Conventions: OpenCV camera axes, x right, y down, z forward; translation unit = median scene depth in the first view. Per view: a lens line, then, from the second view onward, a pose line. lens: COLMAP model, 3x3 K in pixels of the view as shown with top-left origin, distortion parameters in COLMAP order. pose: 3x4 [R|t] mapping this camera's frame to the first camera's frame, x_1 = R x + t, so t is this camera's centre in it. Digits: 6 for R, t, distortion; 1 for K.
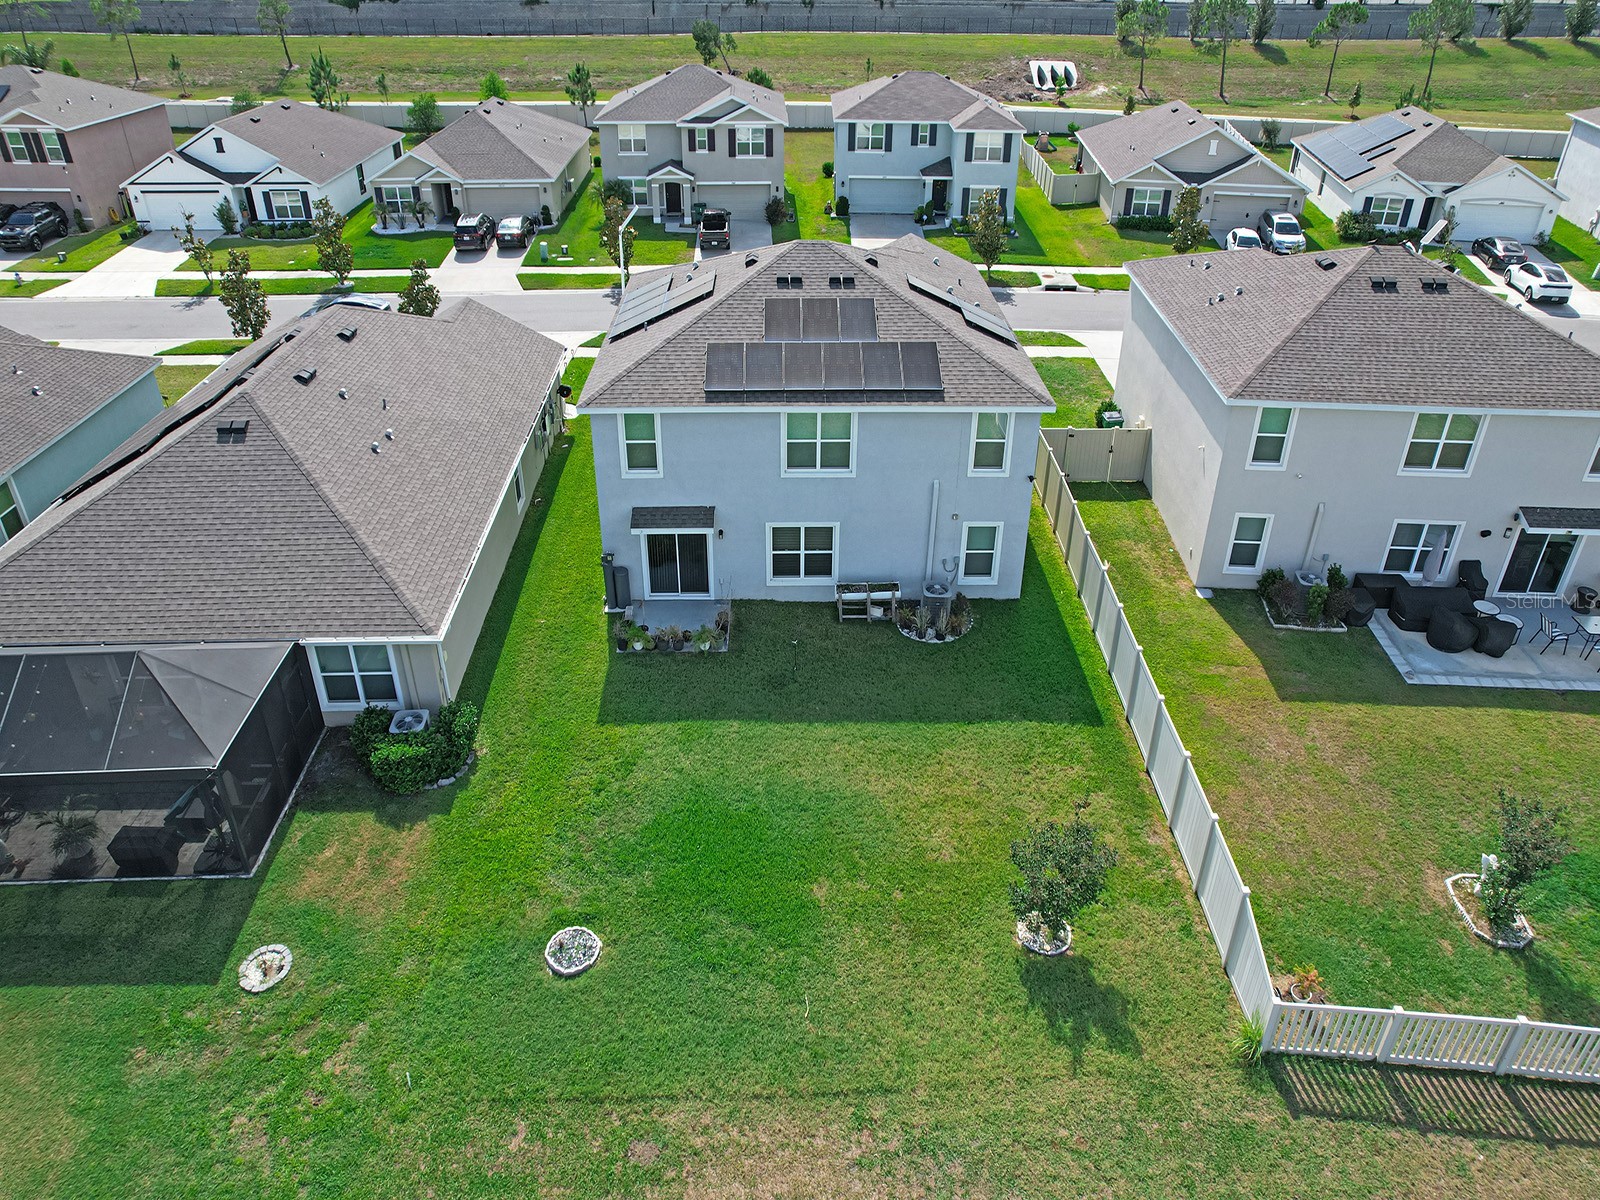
lens RADIAL K [[1113.0, 0, 800.0], [0, 1113.0, 600.0], [0, 0, 1]] dist [-0.080692, 0.079214]
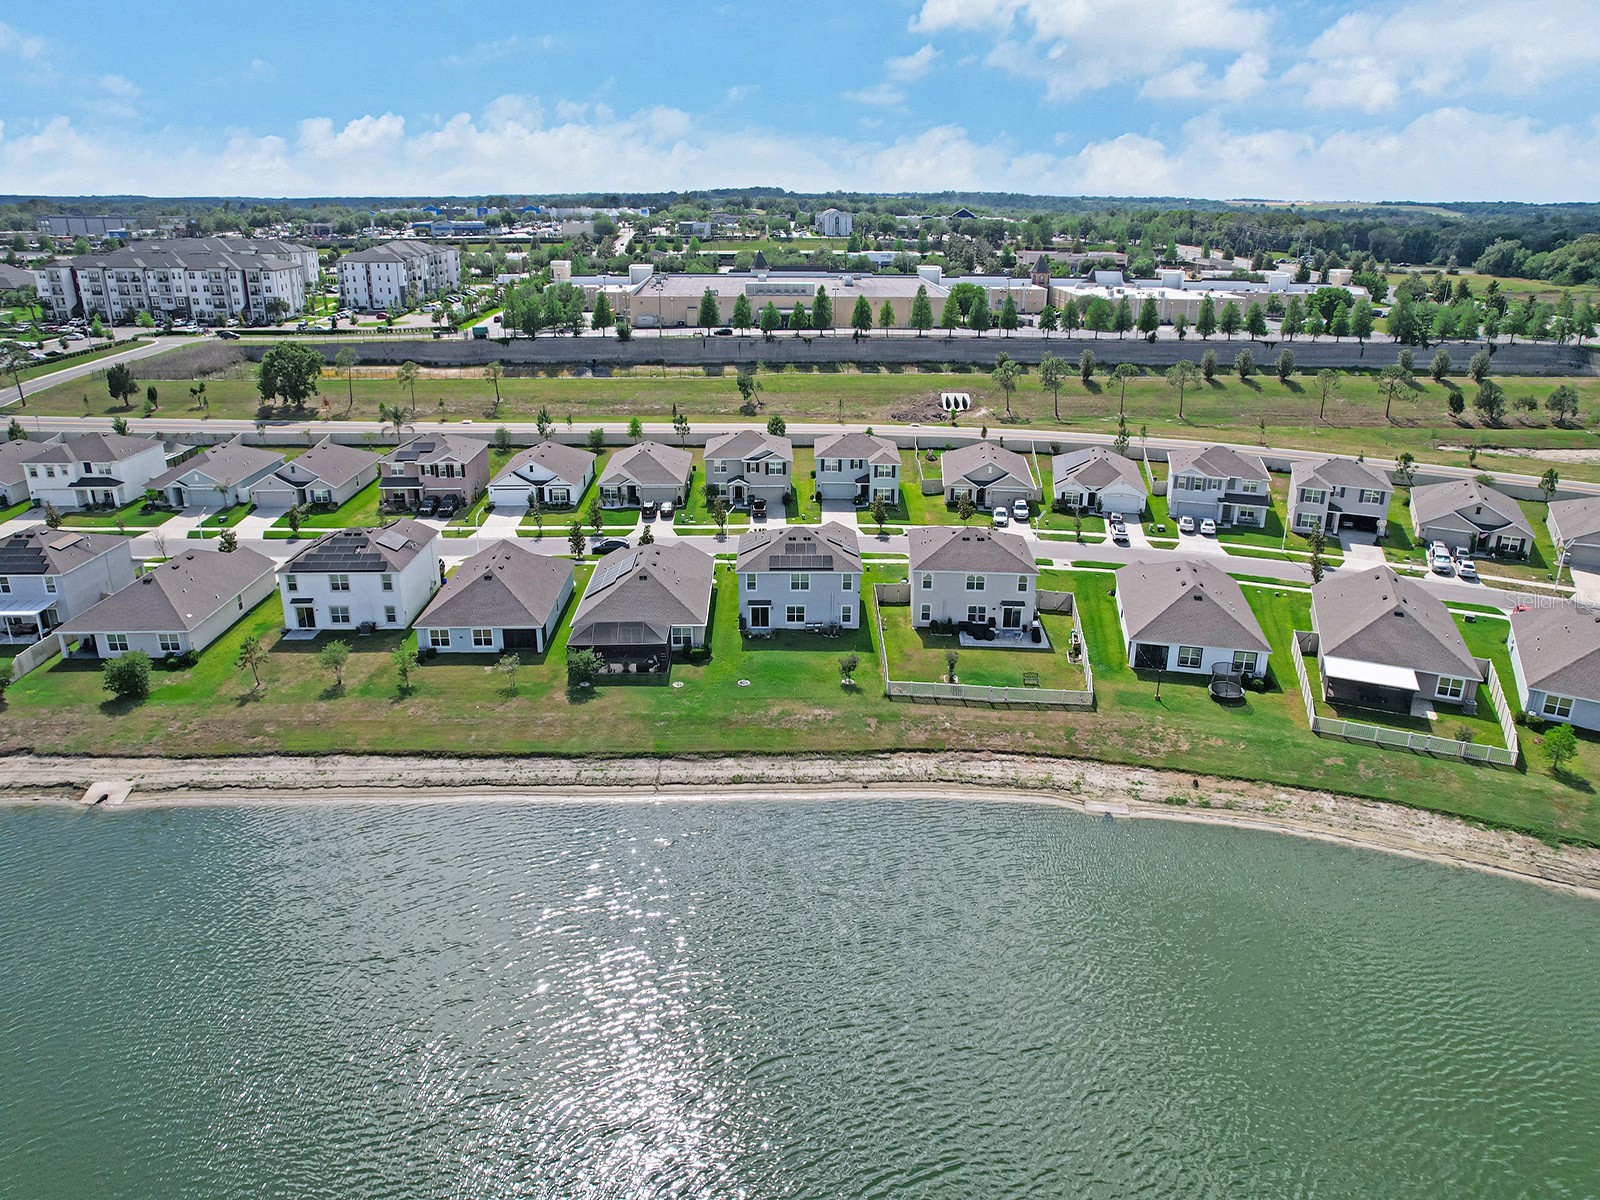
lens RADIAL K [[1113.0, 0, 800.0], [0, 1113.0, 600.0], [0, 0, 1]] dist [-0.080692, 0.079214]
pose [[0.999983, 0.001950, -0.005495, 0.017070], [-0.003005, 0.979961, -0.199165, 0.295661], [0.004996, 0.199179, 0.979950, -1.181340]]
